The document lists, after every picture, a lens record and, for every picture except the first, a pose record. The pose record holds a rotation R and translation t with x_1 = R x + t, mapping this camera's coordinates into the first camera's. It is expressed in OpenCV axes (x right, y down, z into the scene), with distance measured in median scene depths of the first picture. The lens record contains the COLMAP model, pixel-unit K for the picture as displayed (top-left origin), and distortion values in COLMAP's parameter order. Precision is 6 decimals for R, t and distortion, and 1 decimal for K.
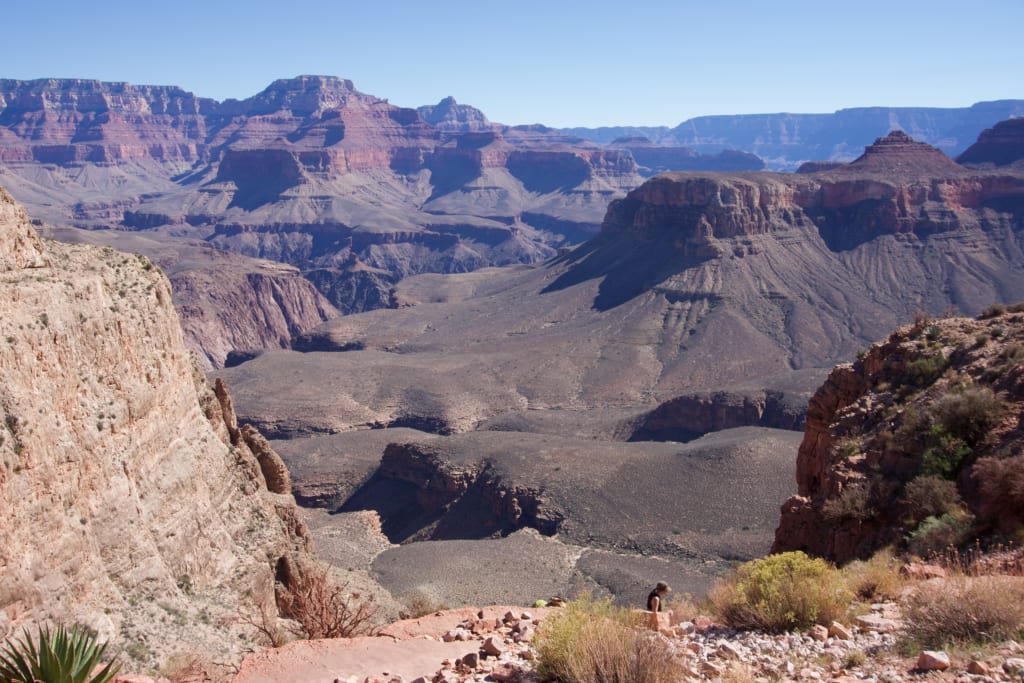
lens RADIAL K [[1032.9, 0, 512.0], [0, 1032.9, 341.5], [0, 0, 1]] dist [-0.013845, -0.013113]
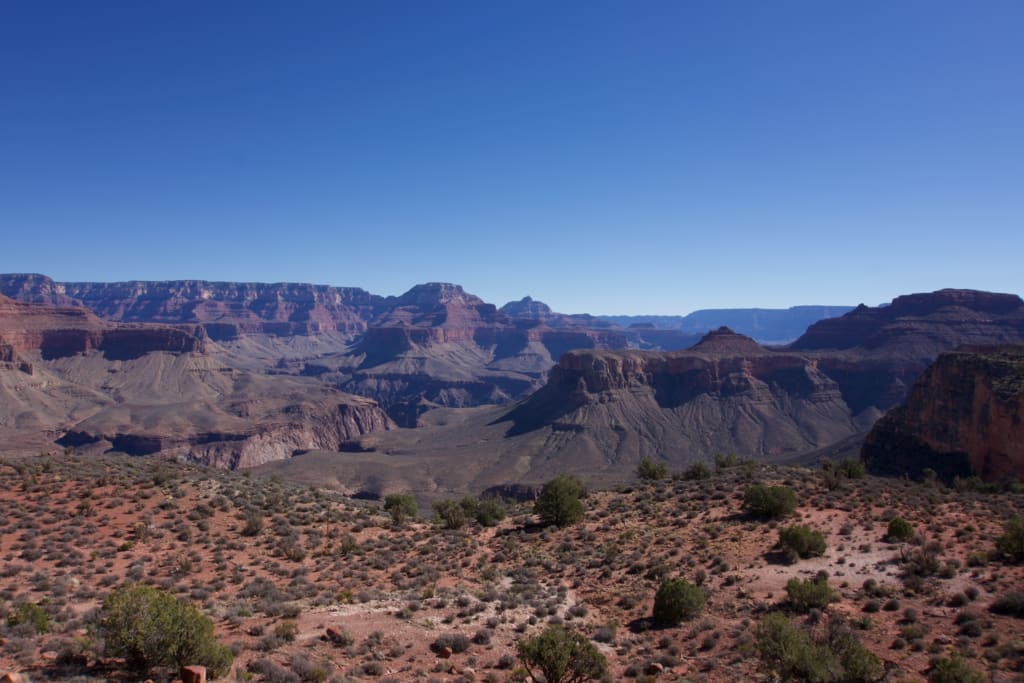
lens RADIAL K [[681.9, 0, 512.0], [0, 681.9, 341.5], [0, 0, 1]] dist [-0.055473, -0.002205]
pose [[0.992724, 0.019349, -0.118845, 0.211610], [-0.038404, 0.986336, -0.160208, -0.001303], [0.114122, 0.163606, 0.979903, -0.076032]]
